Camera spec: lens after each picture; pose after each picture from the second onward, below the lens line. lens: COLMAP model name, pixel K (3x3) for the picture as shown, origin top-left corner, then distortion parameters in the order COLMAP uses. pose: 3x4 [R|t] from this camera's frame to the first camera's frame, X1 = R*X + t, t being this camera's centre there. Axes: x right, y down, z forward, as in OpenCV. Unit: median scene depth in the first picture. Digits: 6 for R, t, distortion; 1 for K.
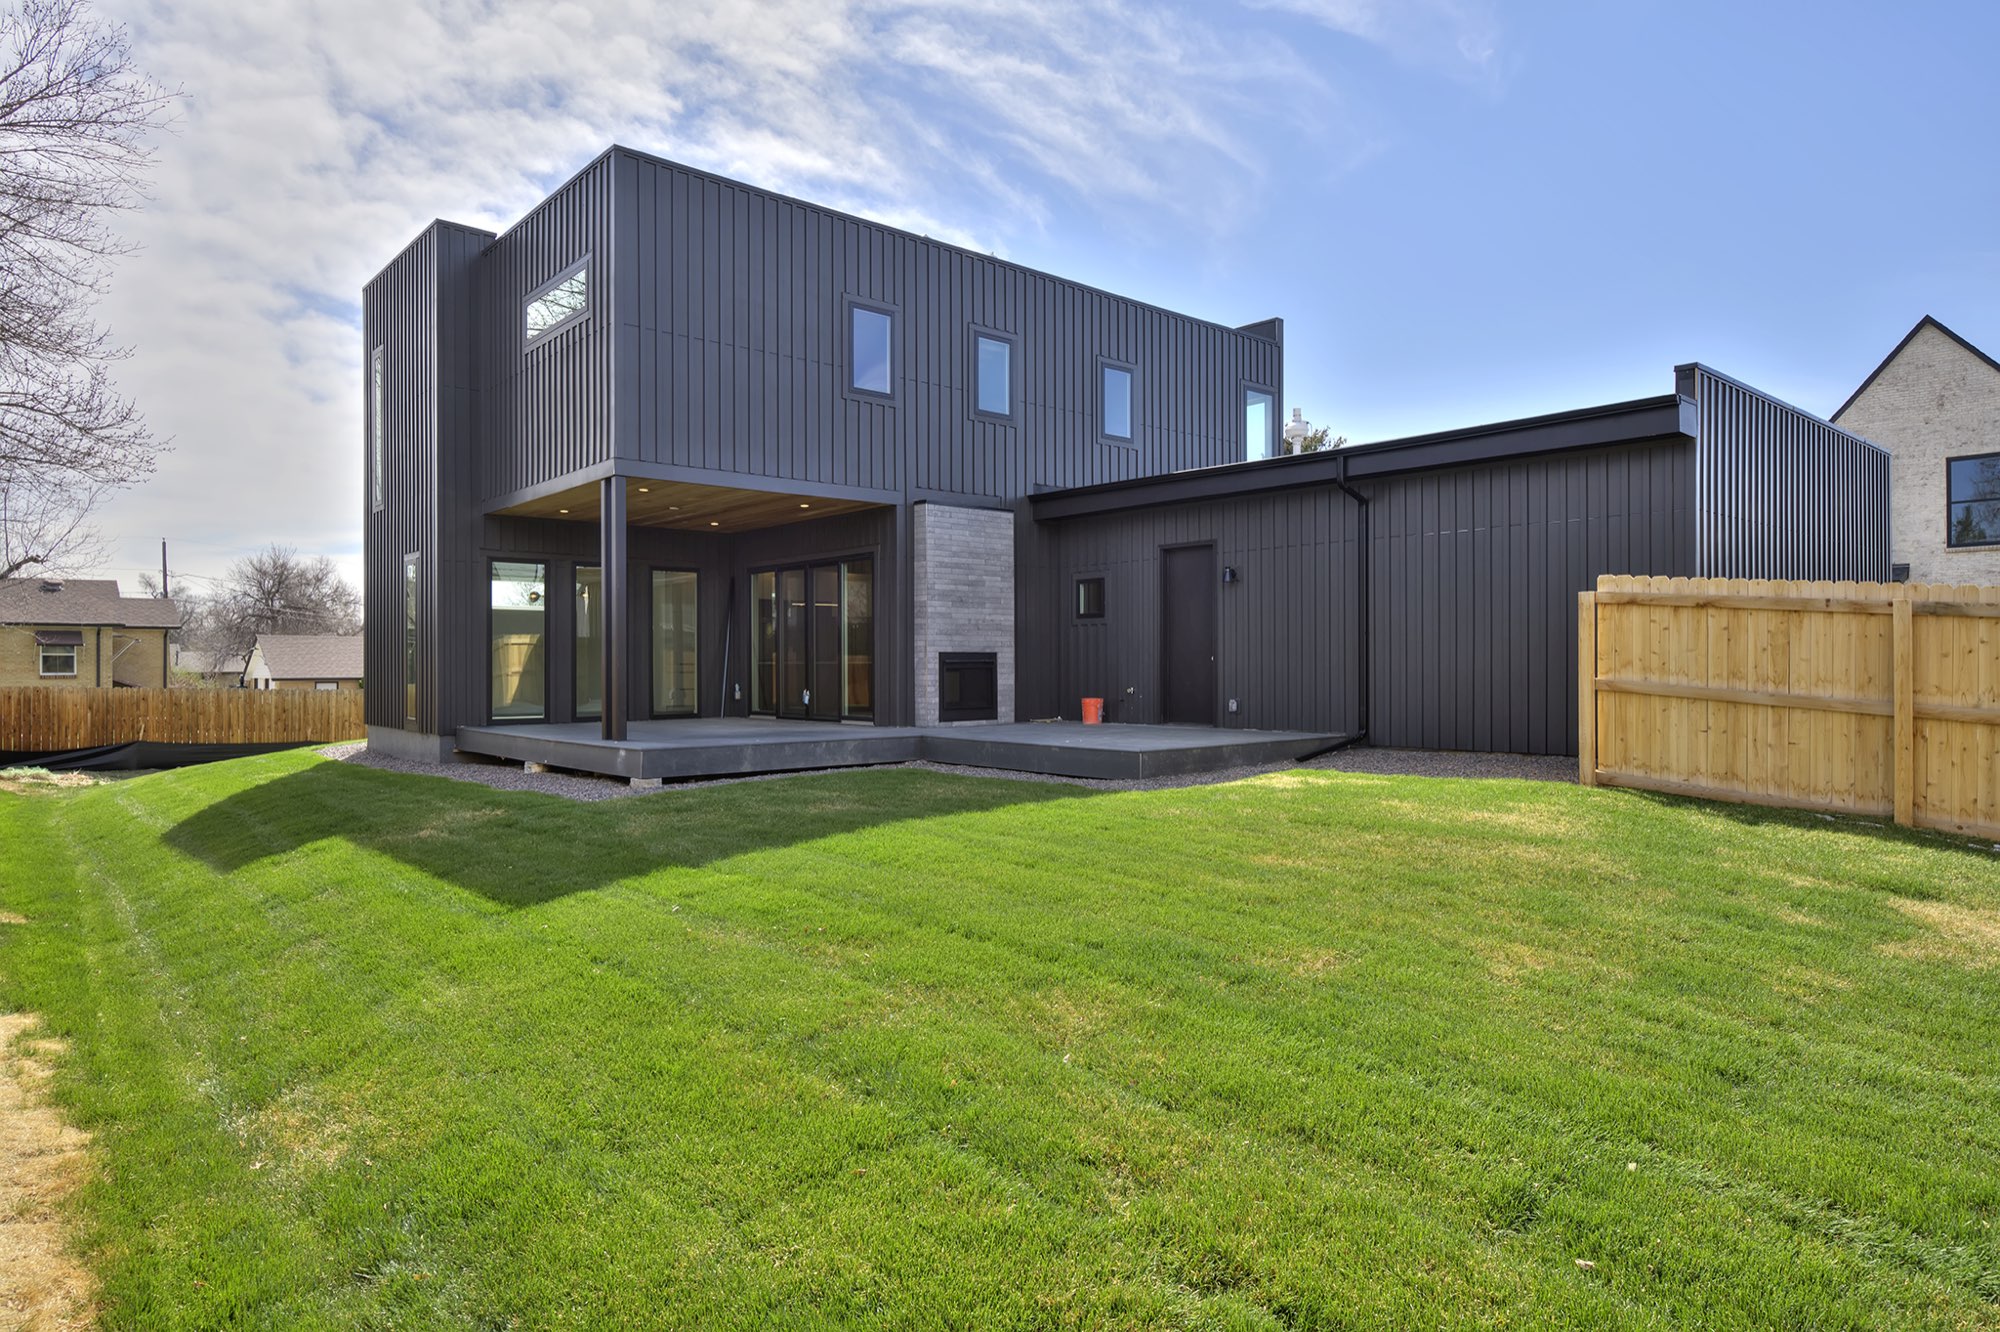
lens RADIAL K [[1249.0, 0, 1007.1], [0, 1249.0, 676.3], [0, 0, 1]] dist [-0.013107, 0.000781]
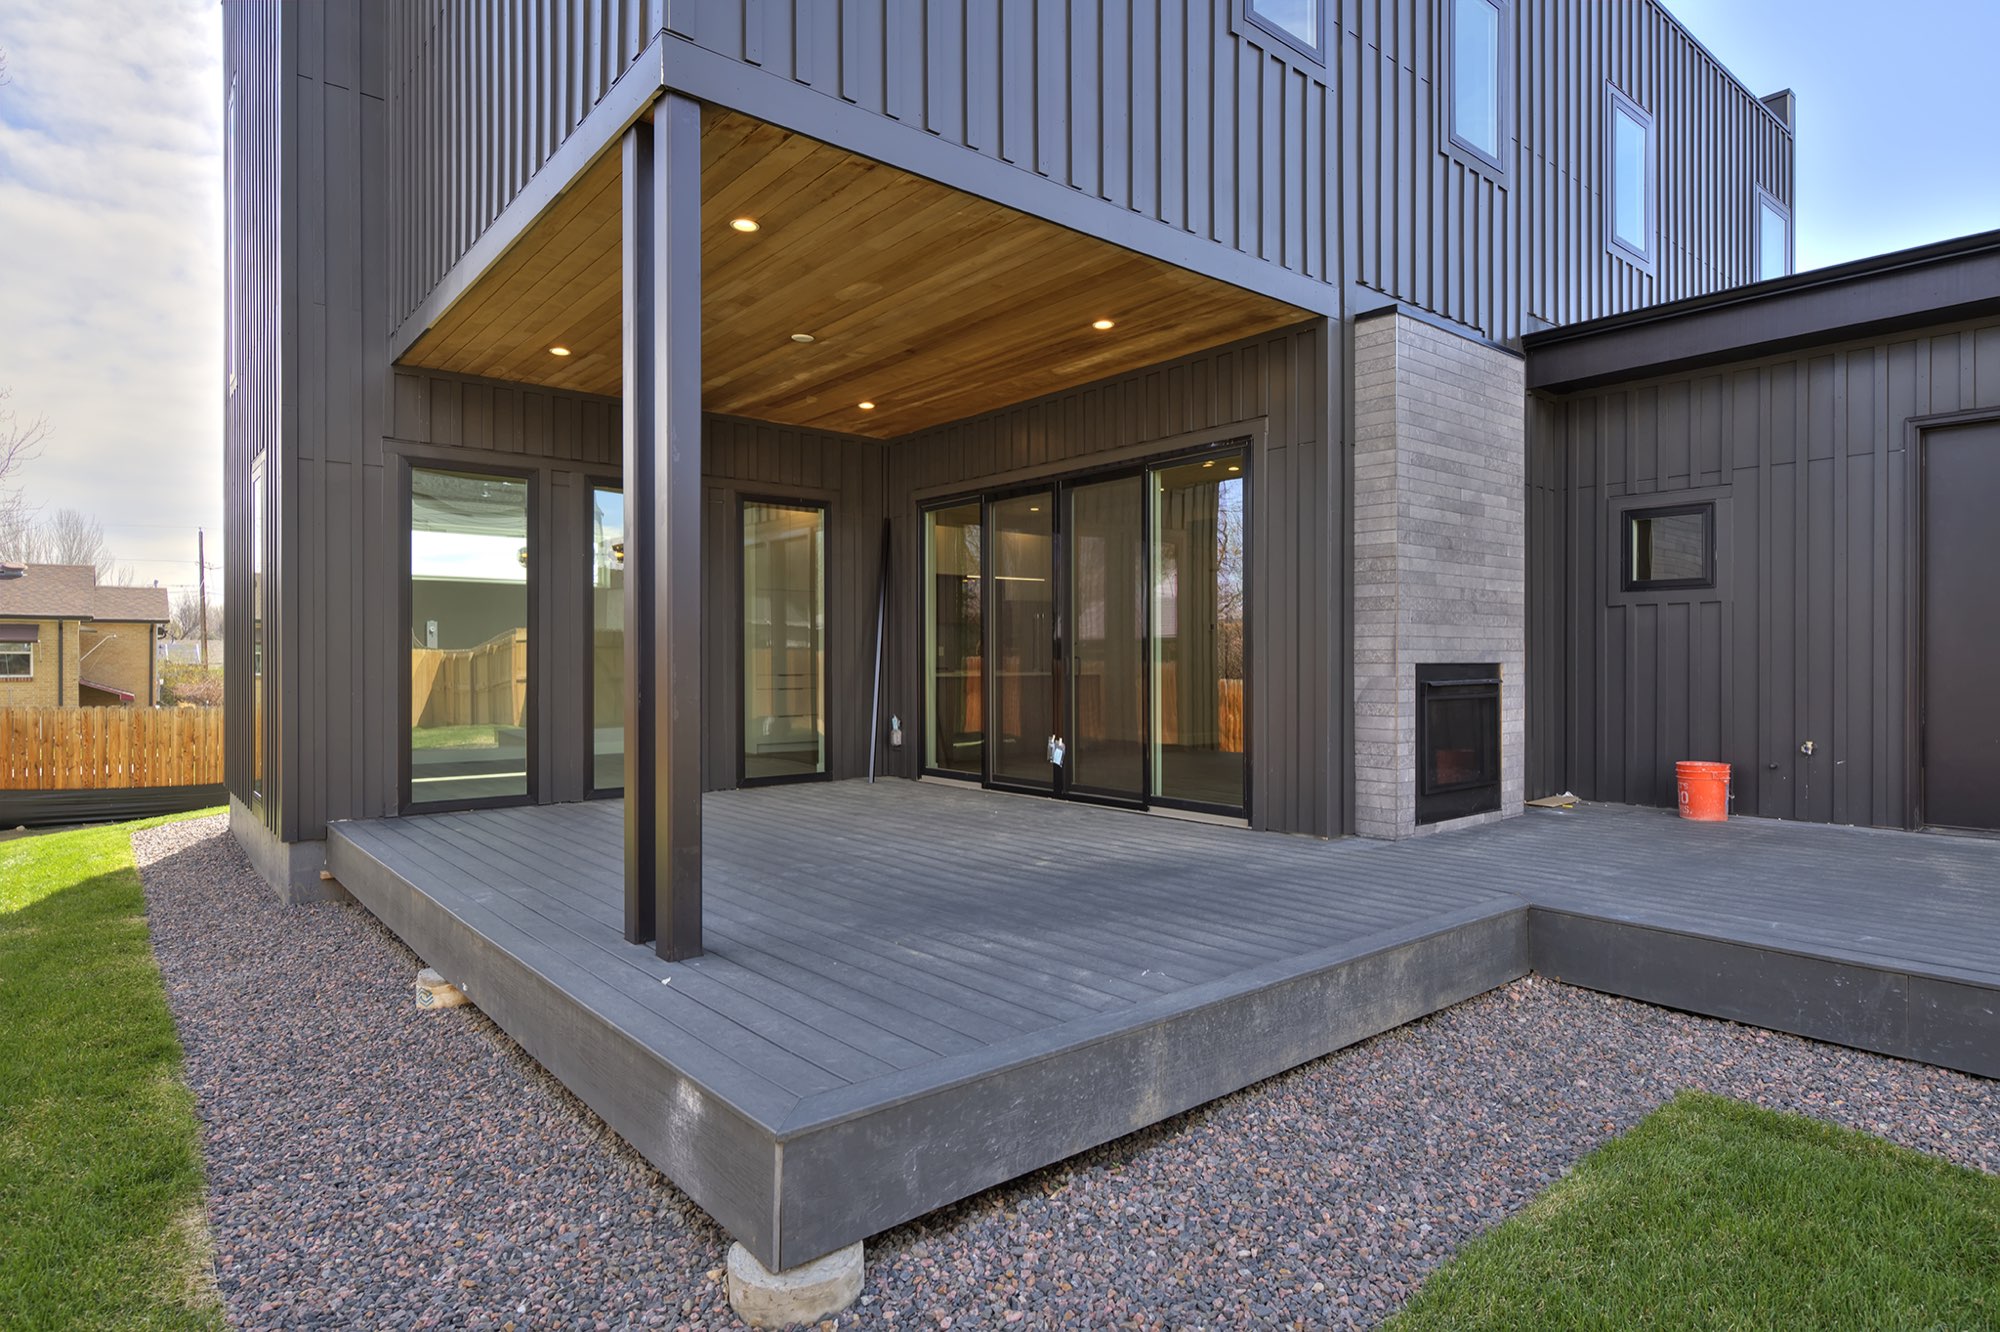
lens RADIAL K [[1082.2, 0, 992.5], [0, 1082.2, 658.5], [0, 0, 1]] dist [0.009248, -0.000275]
pose [[0.999826, 0.000530, -0.018650, -0.184992], [-0.000686, 0.999965, -0.008368, -0.016943], [0.018645, 0.008380, 0.999791, 0.593669]]
